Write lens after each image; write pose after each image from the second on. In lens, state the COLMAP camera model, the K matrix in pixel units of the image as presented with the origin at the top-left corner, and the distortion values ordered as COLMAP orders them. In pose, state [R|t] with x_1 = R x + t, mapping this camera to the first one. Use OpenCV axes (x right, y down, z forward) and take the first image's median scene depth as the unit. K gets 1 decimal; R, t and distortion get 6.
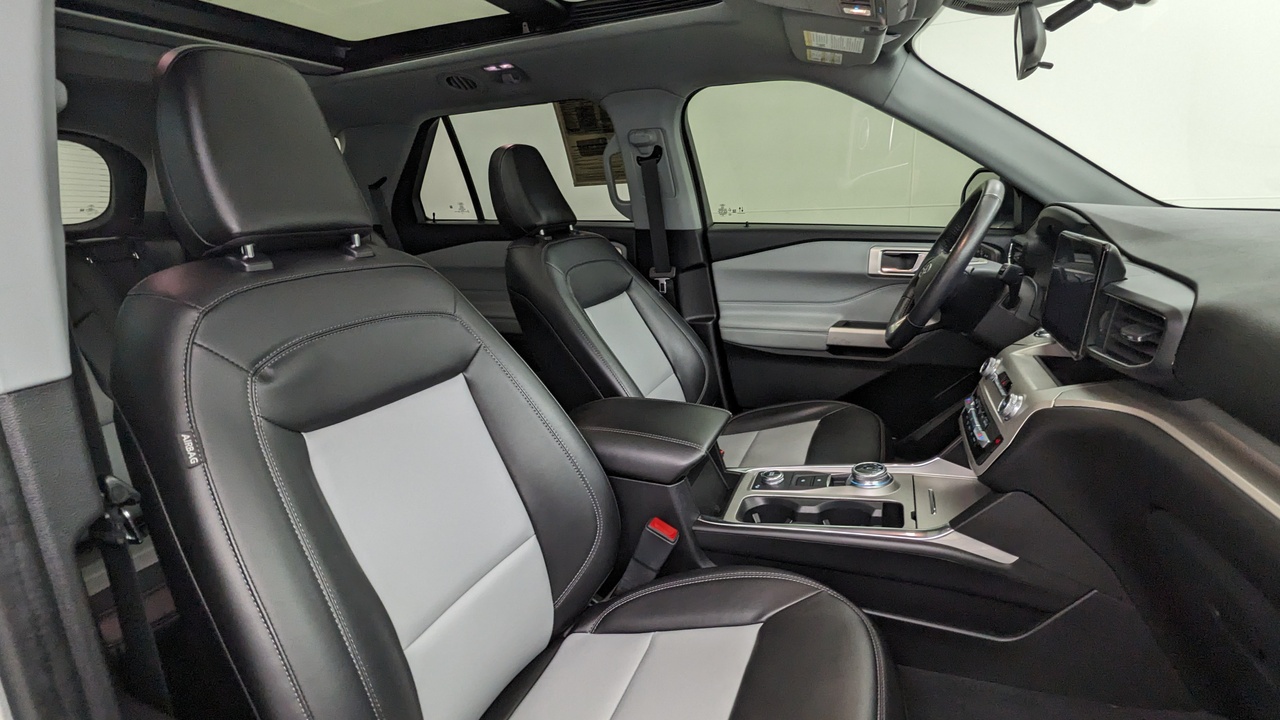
lens RADIAL K [[610.4, 0, 639.6], [0, 610.4, 361.4], [0, 0, 1]] dist [0.000410, -0.000148]
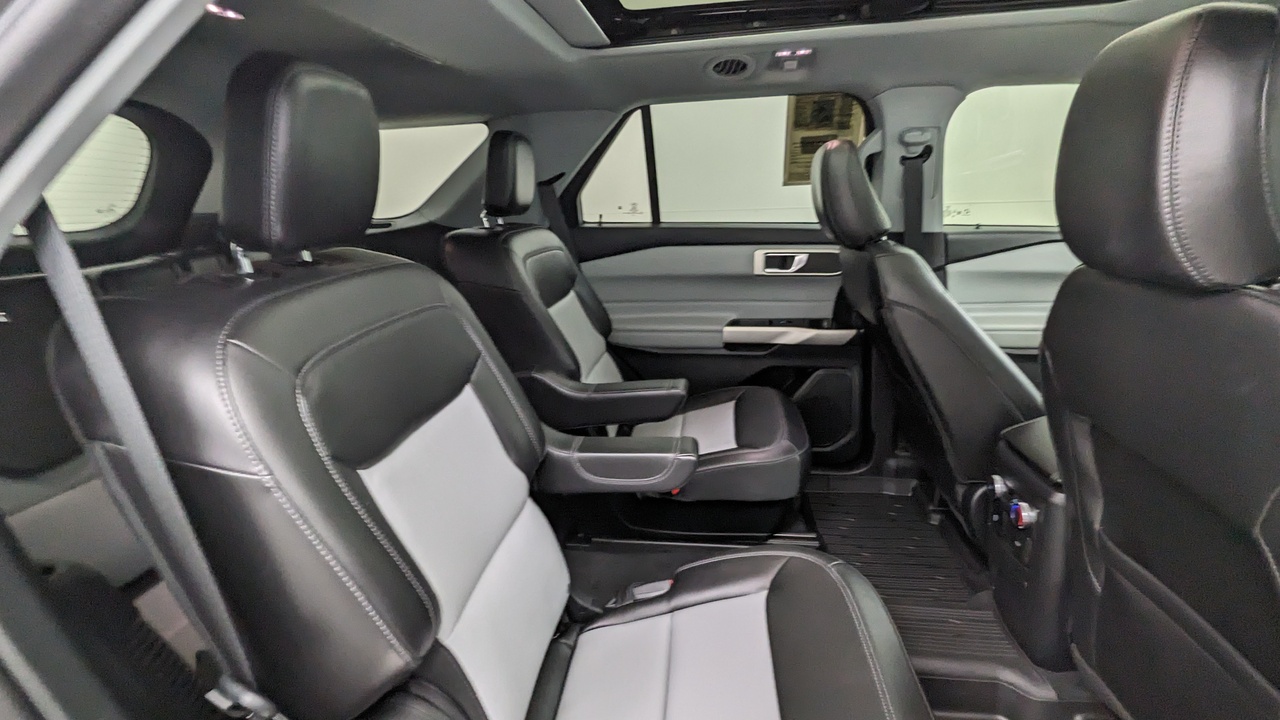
lens RADIAL K [[614.6, 0, 640.0], [0, 614.6, 360.0], [0, 0, 1]] dist [0.000985, -0.000481]
pose [[0.968226, -0.059350, 0.242931, -0.665012], [0.059516, 0.998205, 0.006665, -0.049825], [-0.242890, 0.008005, 0.970021, 0.176421]]
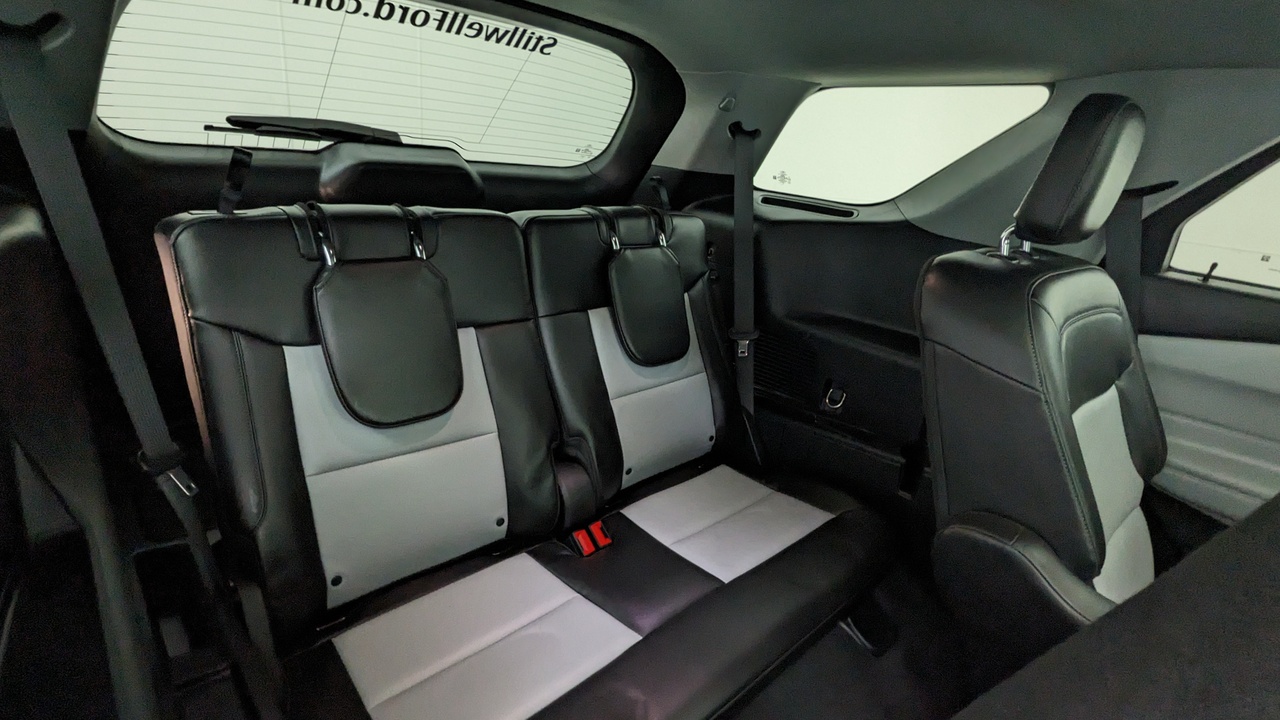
lens RADIAL K [[631.1, 0, 641.6], [0, 631.1, 357.9], [0, 0, 1]] dist [0.004512, 0.001124]
pose [[0.893473, 0.262062, -0.364733, -0.709605], [-0.244917, 0.965033, 0.093416, -0.136982], [0.376460, 0.005865, 0.926414, 0.466057]]
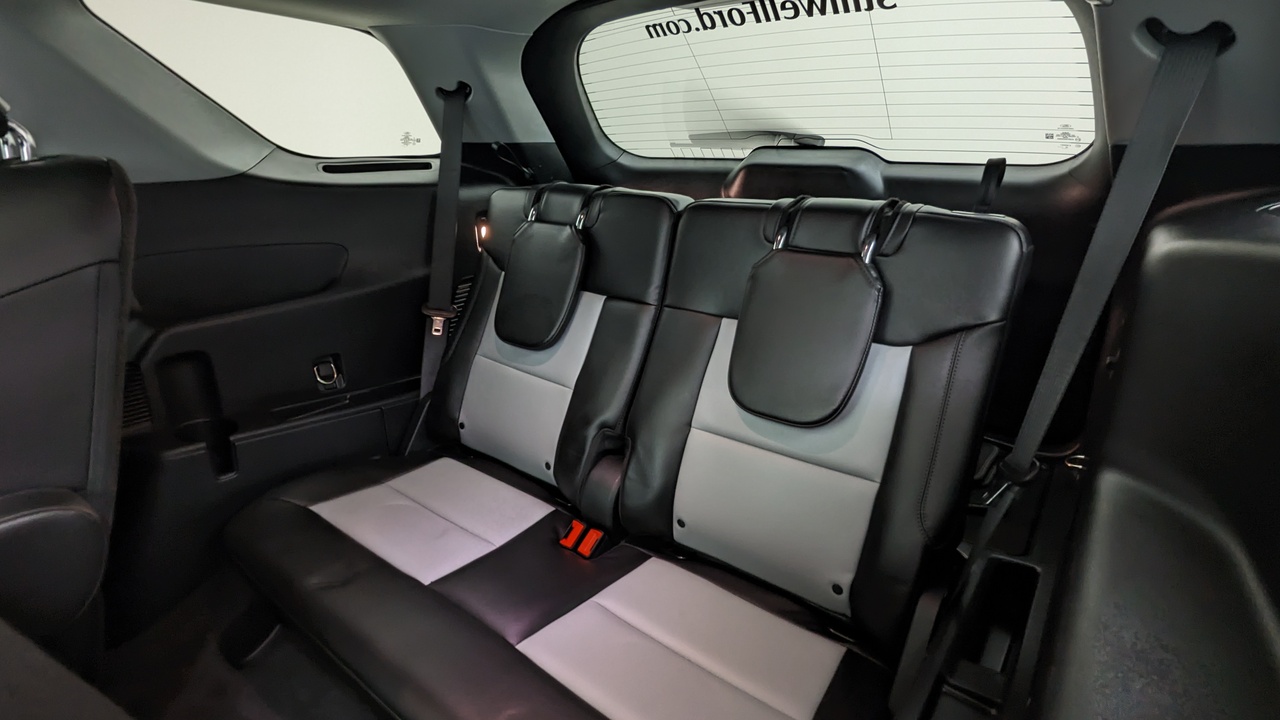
lens RADIAL K [[614.6, 0, 640.0], [0, 614.6, 360.0], [0, 0, 1]] dist [0.000985, -0.000481]
pose [[-0.292471, 0.354984, -0.887946, -0.477485], [-0.247420, 0.868838, 0.428840, -0.314995], [0.923712, 0.345119, -0.166280, 1.200716]]
